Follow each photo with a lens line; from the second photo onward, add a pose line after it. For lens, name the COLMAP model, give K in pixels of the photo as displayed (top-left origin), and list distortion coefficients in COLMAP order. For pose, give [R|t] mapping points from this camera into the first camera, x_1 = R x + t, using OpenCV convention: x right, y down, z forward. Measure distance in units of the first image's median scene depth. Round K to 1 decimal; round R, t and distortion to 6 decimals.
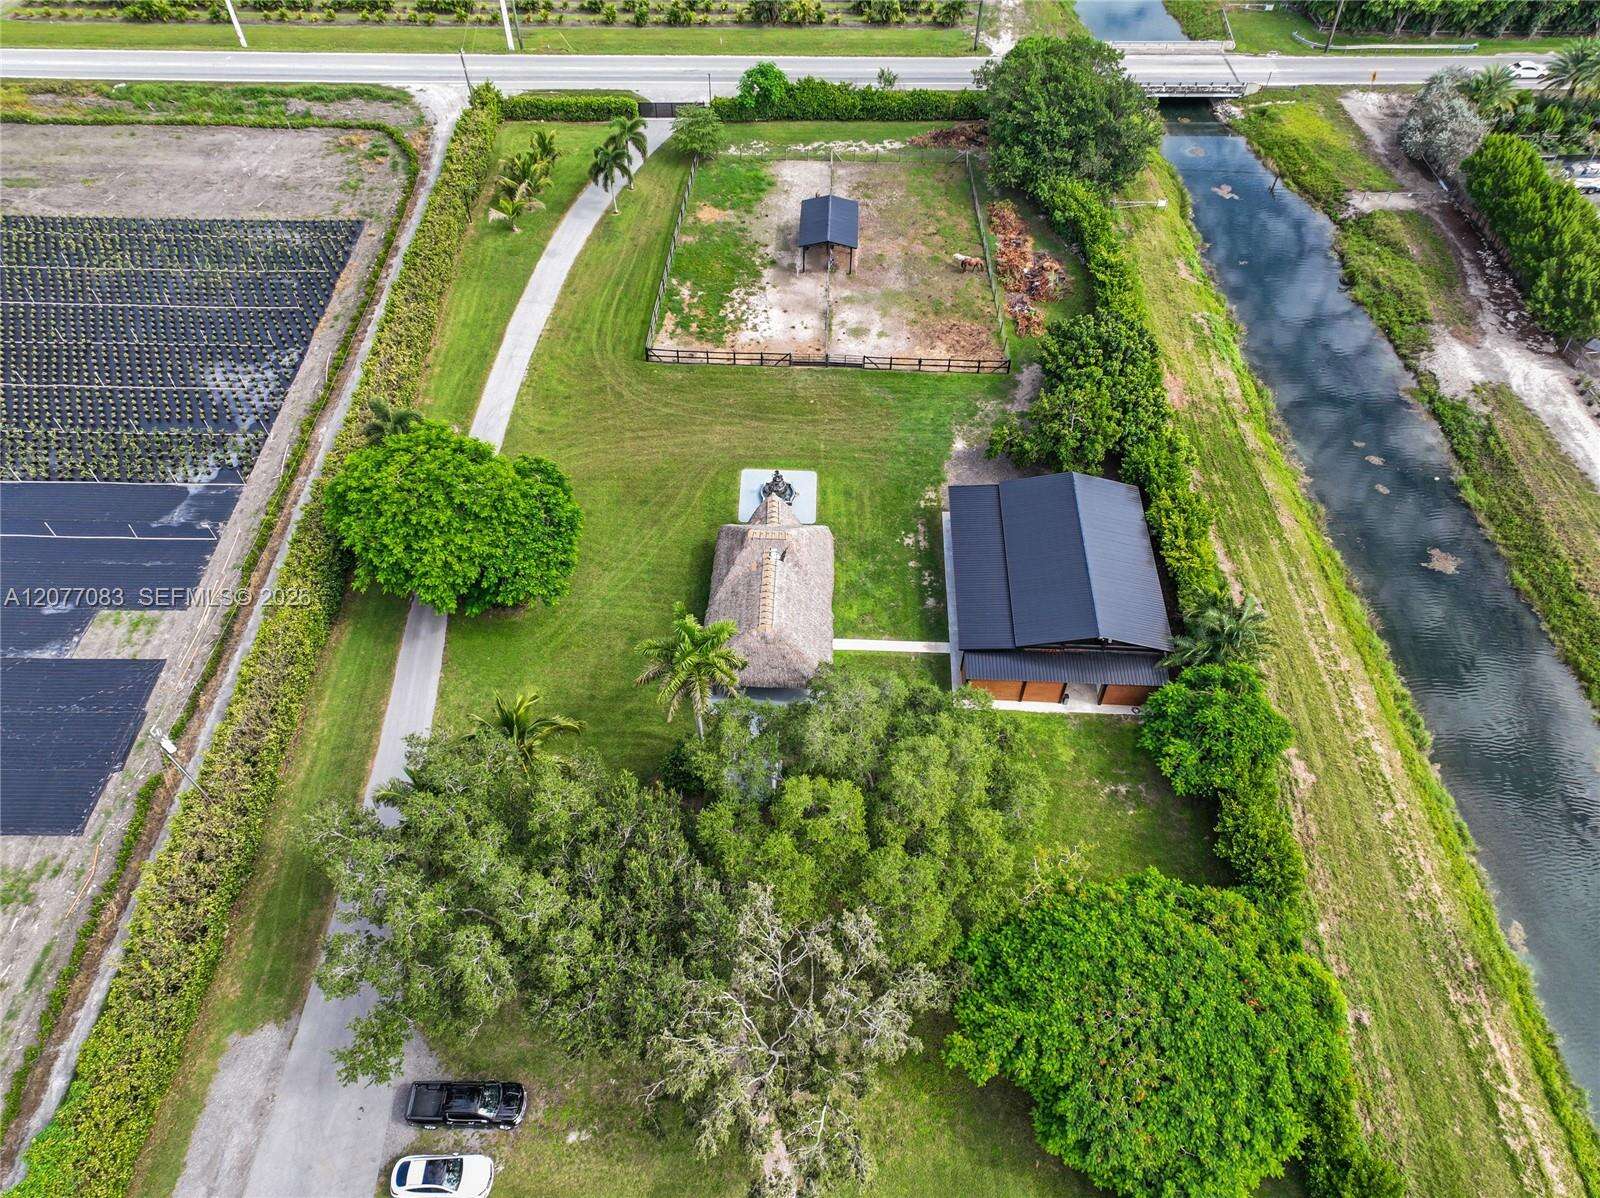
lens RADIAL K [[1124.4, 0, 797.1], [0, 1124.4, 596.4], [0, 0, 1]] dist [-0.002604, 0.019850]
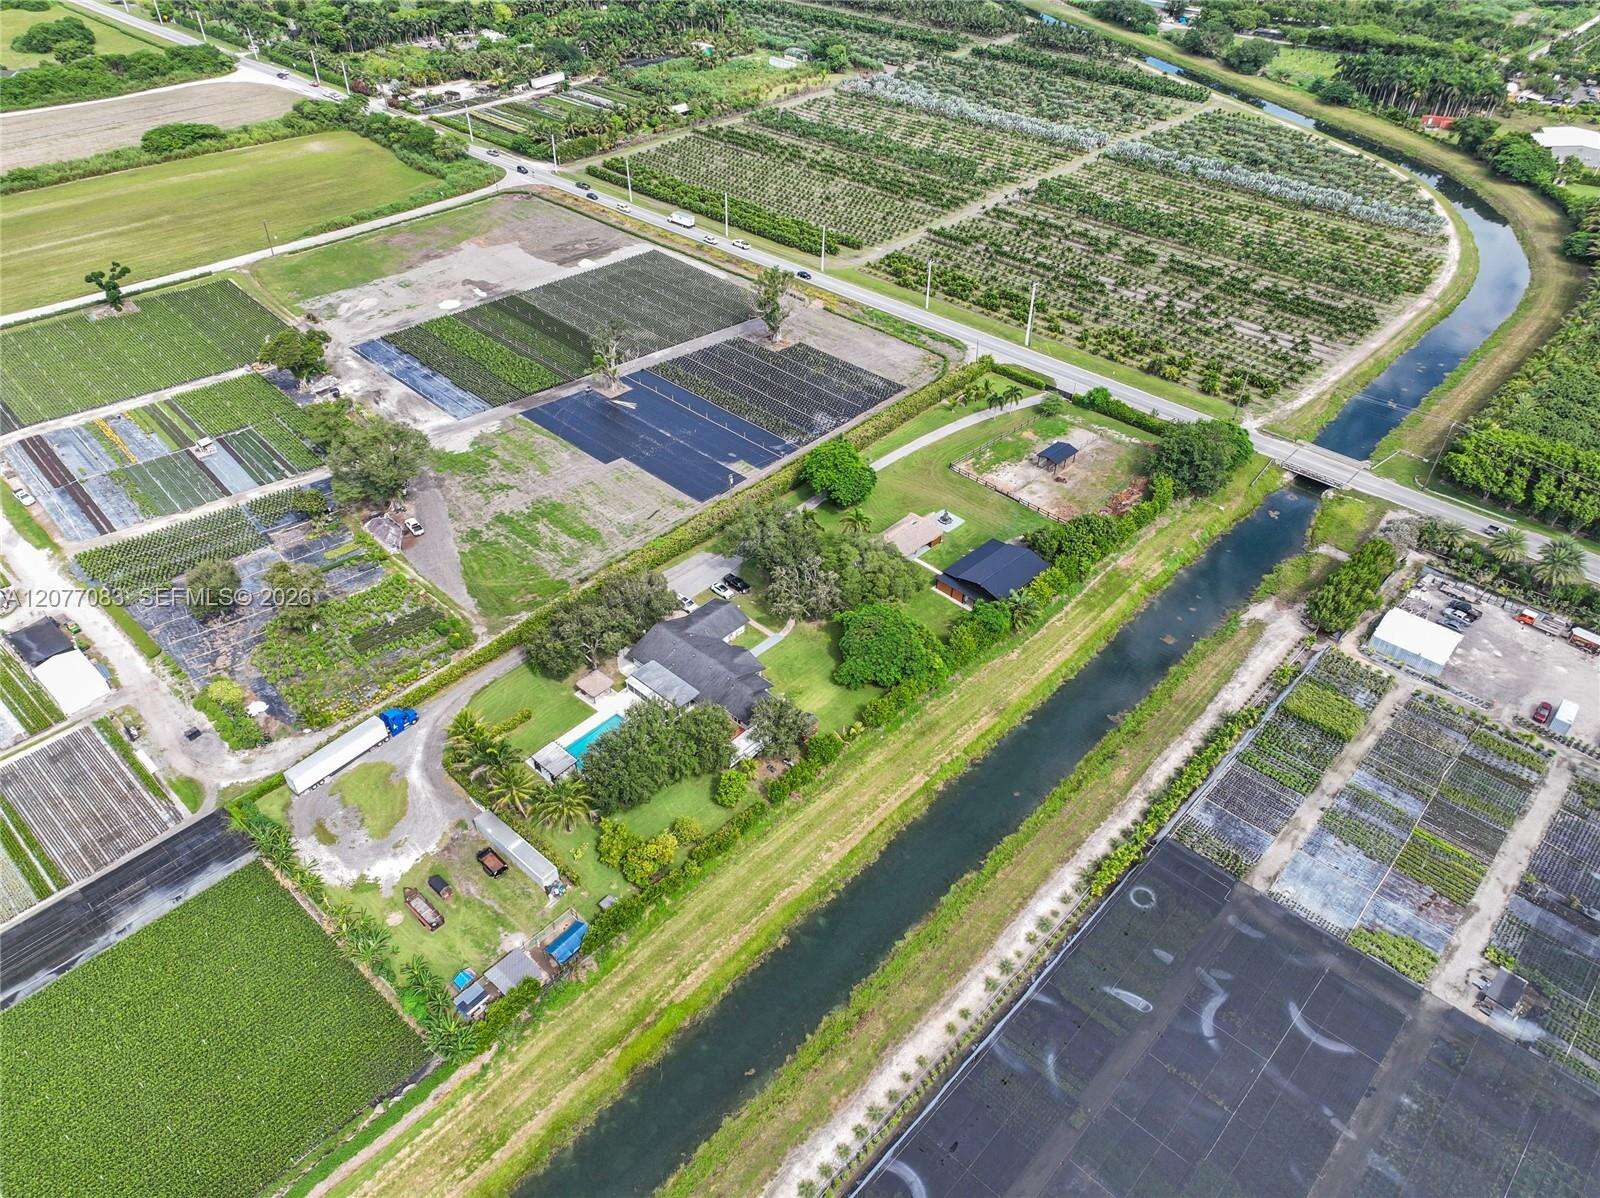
lens RADIAL K [[1124.4, 0, 797.1], [0, 1124.4, 596.4], [0, 0, 1]] dist [-0.002604, 0.019850]
pose [[0.732608, 0.424179, -0.532313, 1.019190], [-0.514975, 0.856811, -0.025986, 0.262156], [0.445069, 0.293166, 0.846148, -1.131224]]
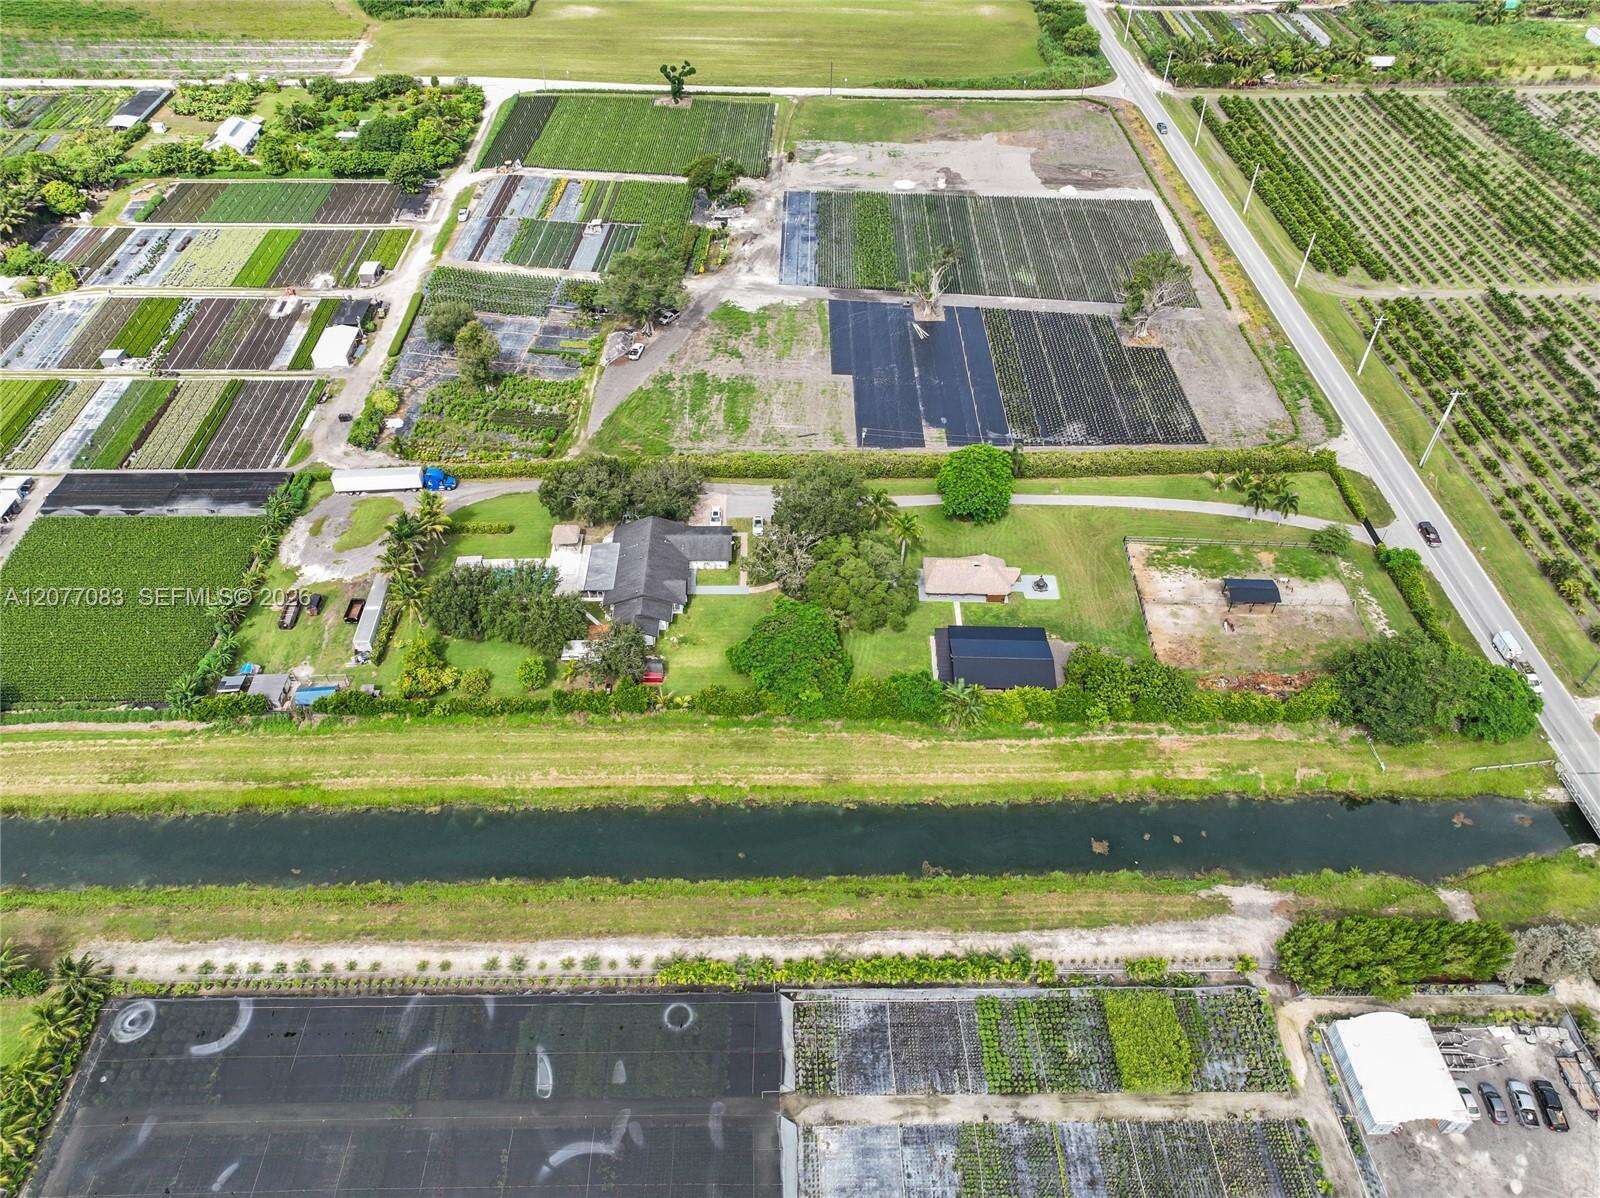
lens RADIAL K [[1124.4, 0, 797.1], [0, 1124.4, 596.4], [0, 0, 1]] dist [-0.002604, 0.019850]
pose [[0.015799, 0.684490, -0.728851, 1.345192], [-0.755710, 0.485484, 0.439554, -0.580754], [0.654716, 0.543855, 0.524945, -0.391213]]
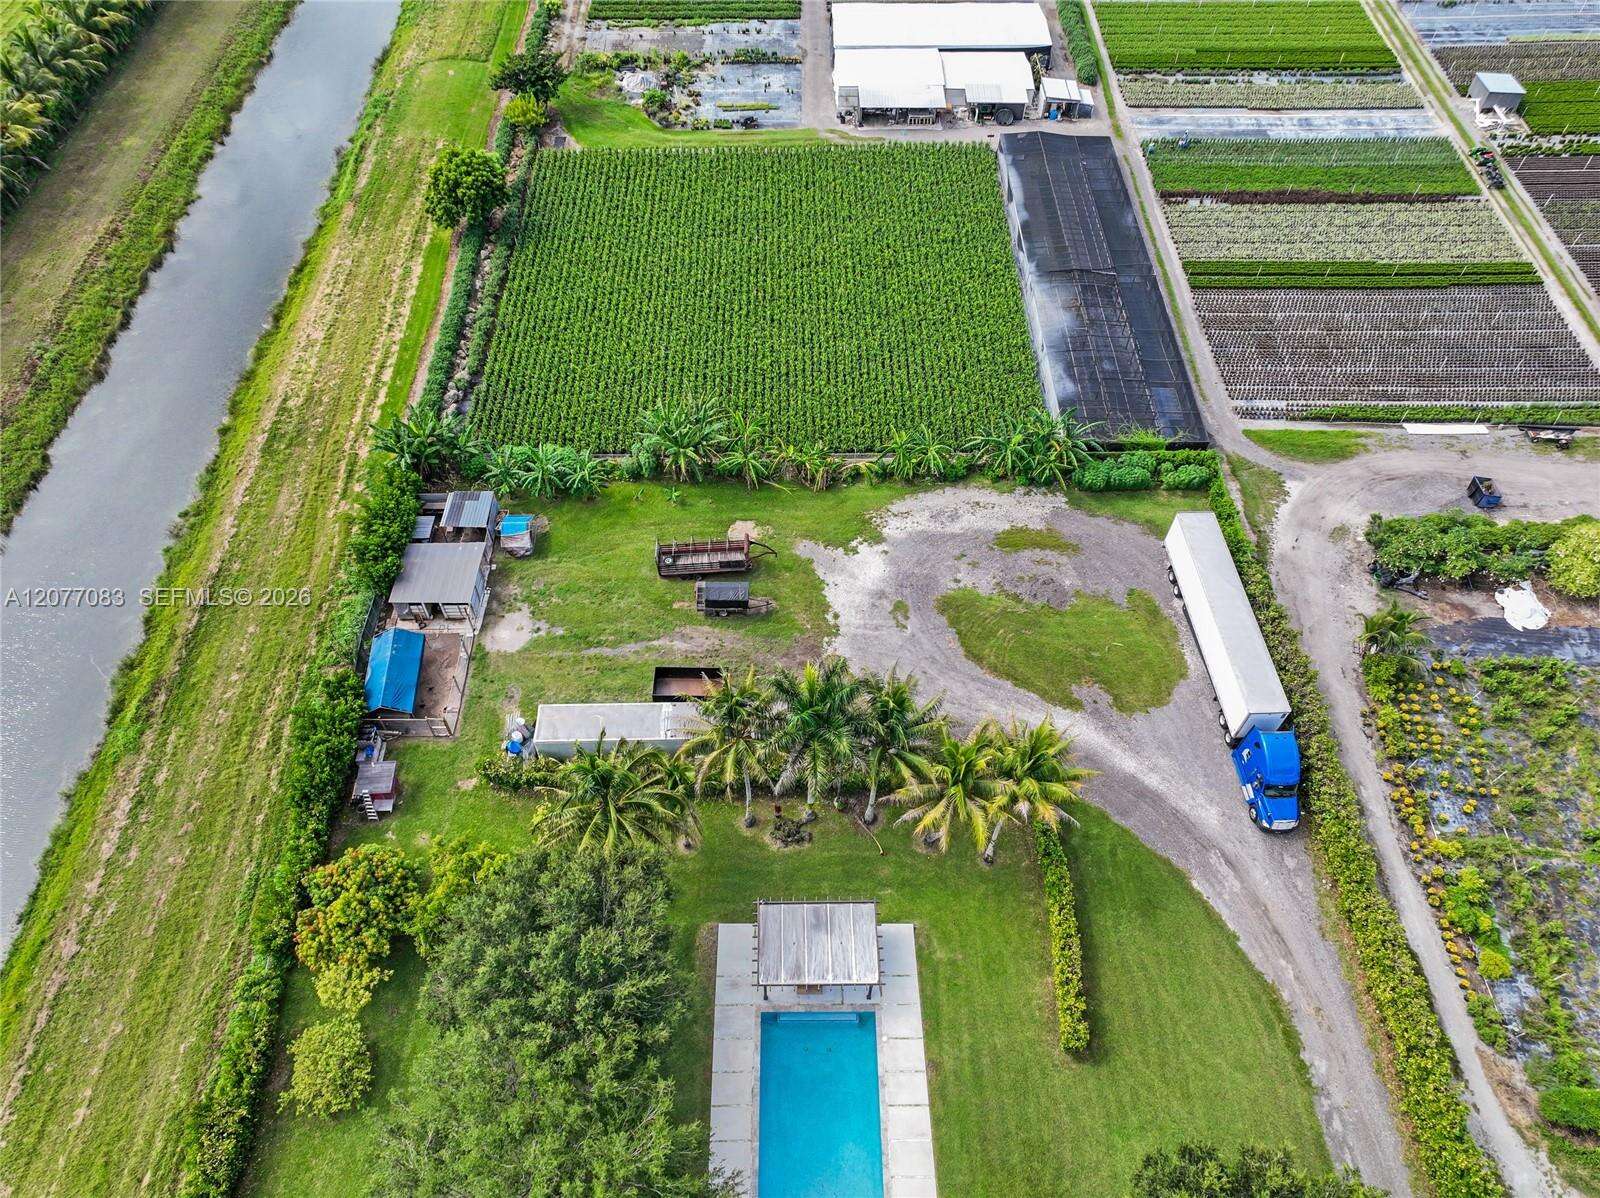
lens RADIAL K [[1124.4, 0, 797.1], [0, 1124.4, 596.4], [0, 0, 1]] dist [-0.002604, 0.019850]
pose [[-0.999870, -0.005509, -0.015127, -0.013158], [-0.013766, -0.194651, 0.980776, 0.095038], [-0.008348, 0.980857, 0.194550, -0.085128]]
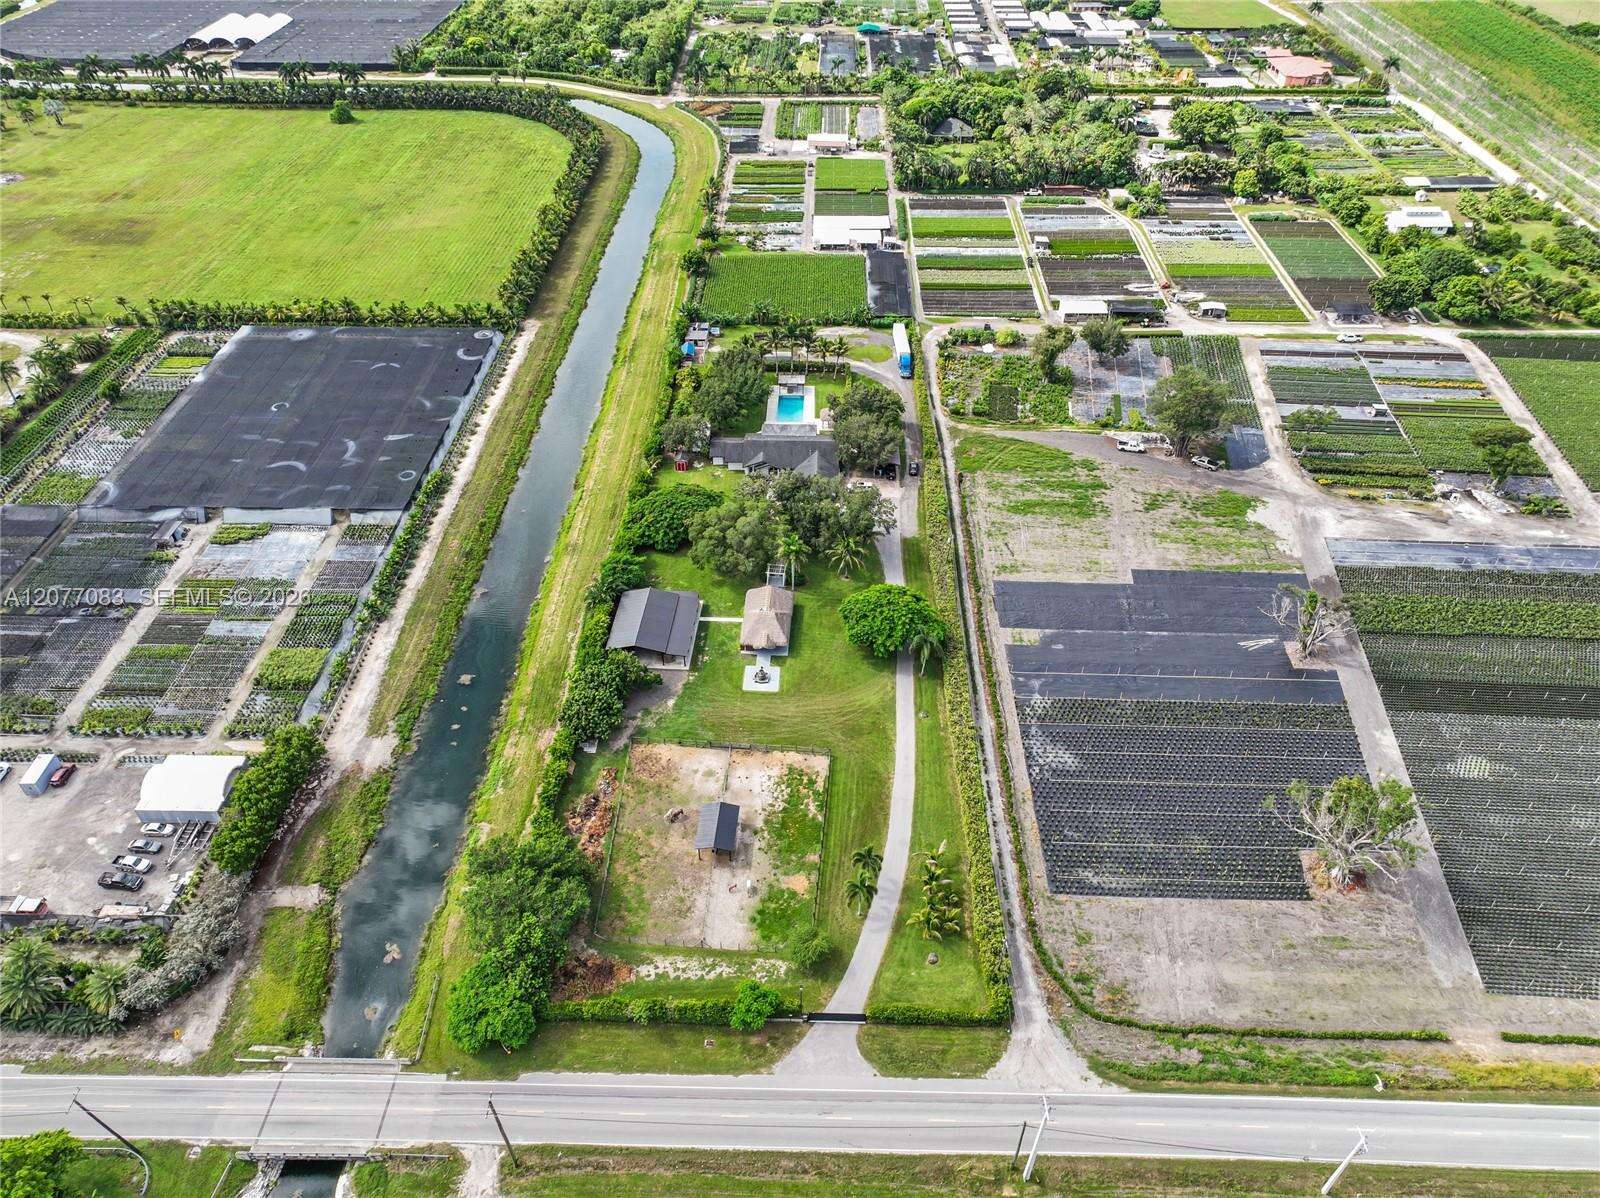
lens RADIAL K [[1124.4, 0, 797.1], [0, 1124.4, 596.4], [0, 0, 1]] dist [-0.002604, 0.019850]
pose [[-0.999594, -0.021147, 0.019115, -0.103723], [0.018429, 0.032177, 0.999312, -1.905118], [-0.021748, 0.999258, -0.031775, 0.762585]]
